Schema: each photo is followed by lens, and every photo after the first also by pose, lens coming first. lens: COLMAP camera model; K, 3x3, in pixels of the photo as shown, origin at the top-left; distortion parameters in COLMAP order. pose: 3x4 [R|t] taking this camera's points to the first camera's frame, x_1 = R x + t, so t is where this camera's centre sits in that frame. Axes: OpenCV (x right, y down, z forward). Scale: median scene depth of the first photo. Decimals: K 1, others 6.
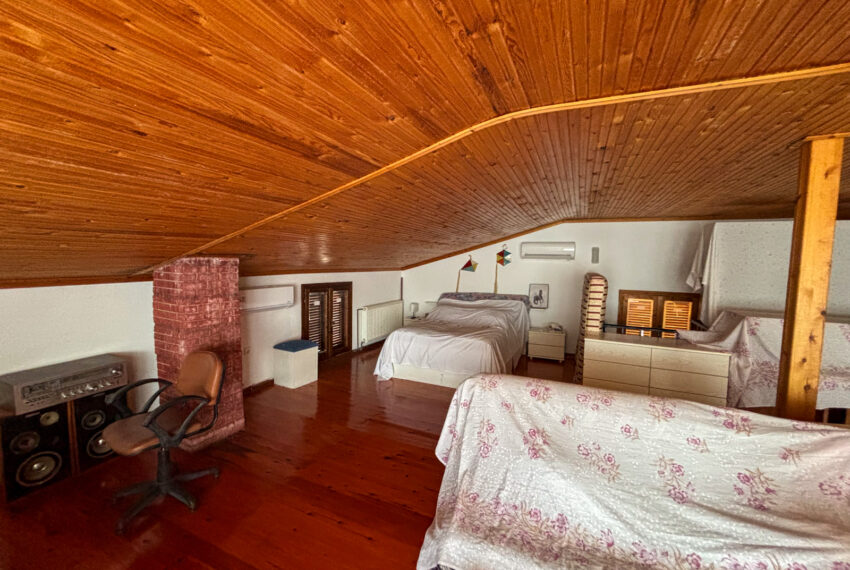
lens RADIAL K [[344.1, 0, 424.7], [0, 344.1, 284.4], [0, 0, 1]] dist [0.000502, -0.000163]
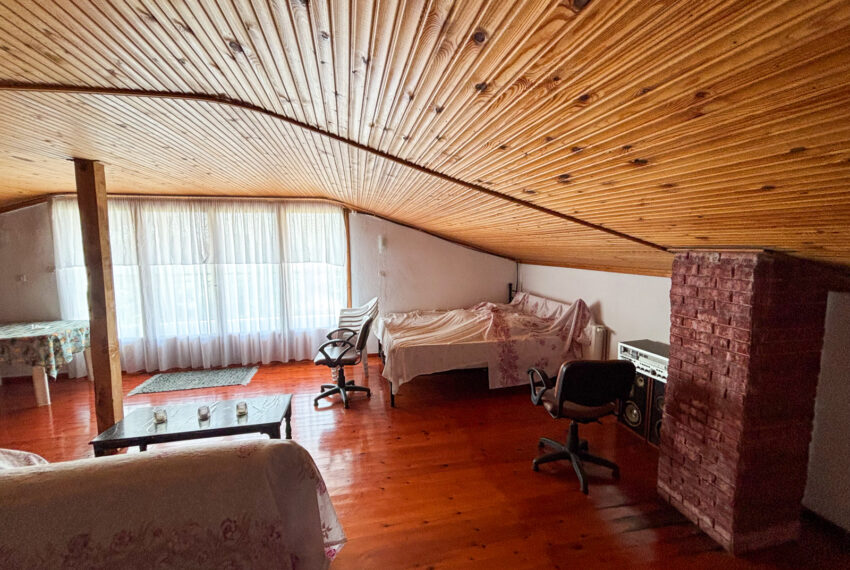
lens RADIAL K [[344.1, 0, 426.3], [0, 344.1, 281.9], [0, 0, 1]] dist [0.000502, -0.000163]
pose [[-0.798517, 0.045594, -0.600244, 0.214729], [-0.055774, 0.987235, 0.149187, -0.088213], [0.599383, 0.152606, -0.785780, 1.163343]]
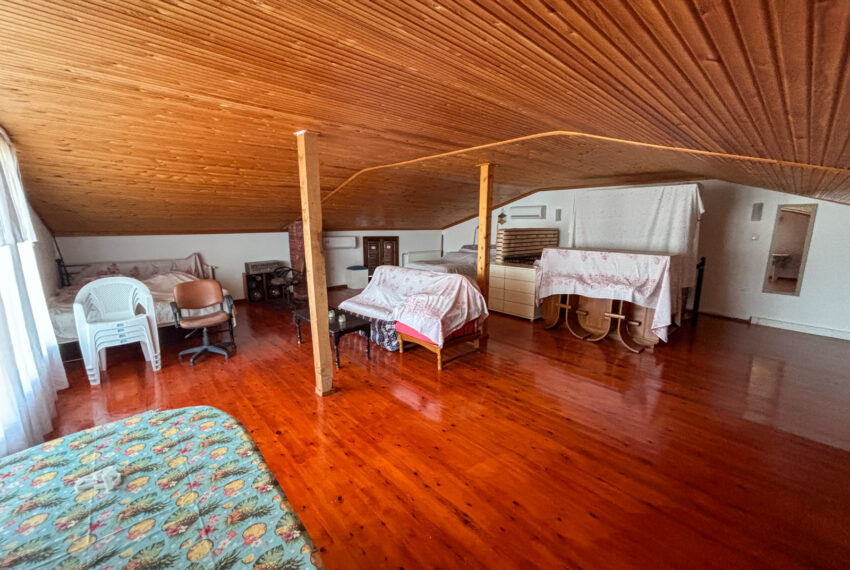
lens RADIAL K [[344.1, 0, 425.9], [0, 344.1, 281.8], [0, 0, 1]] dist [0.000502, -0.000163]
pose [[0.920488, 0.044749, -0.388201, 1.051029], [-0.009716, 0.995735, 0.091745, 0.107920], [0.390650, -0.080678, 0.916997, -0.874787]]
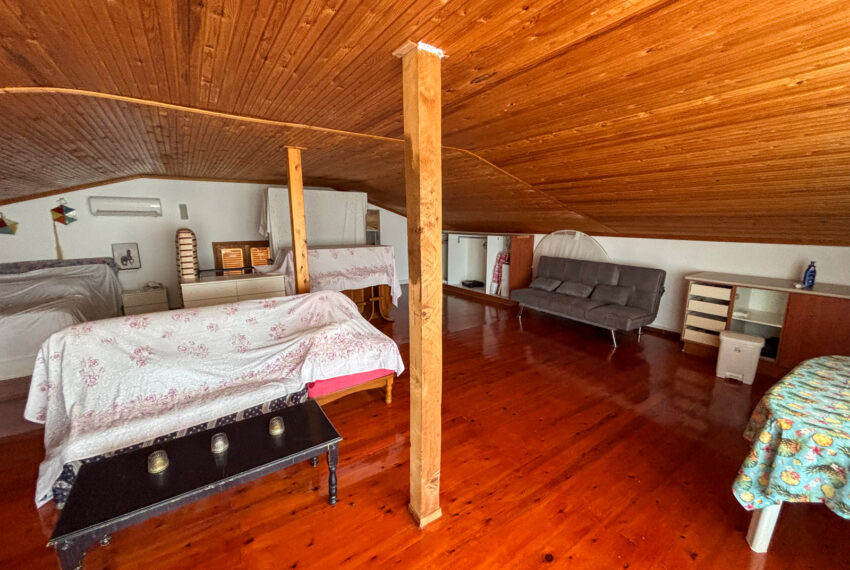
lens RADIAL K [[344.1, 0, 423.9], [0, 344.1, 284.2], [0, 0, 1]] dist [0.000502, -0.000163]
pose [[0.512716, -0.179394, 0.839607, -0.107361], [0.074978, 0.983546, 0.164363, 0.030861], [-0.855278, -0.021319, 0.517730, -0.356238]]
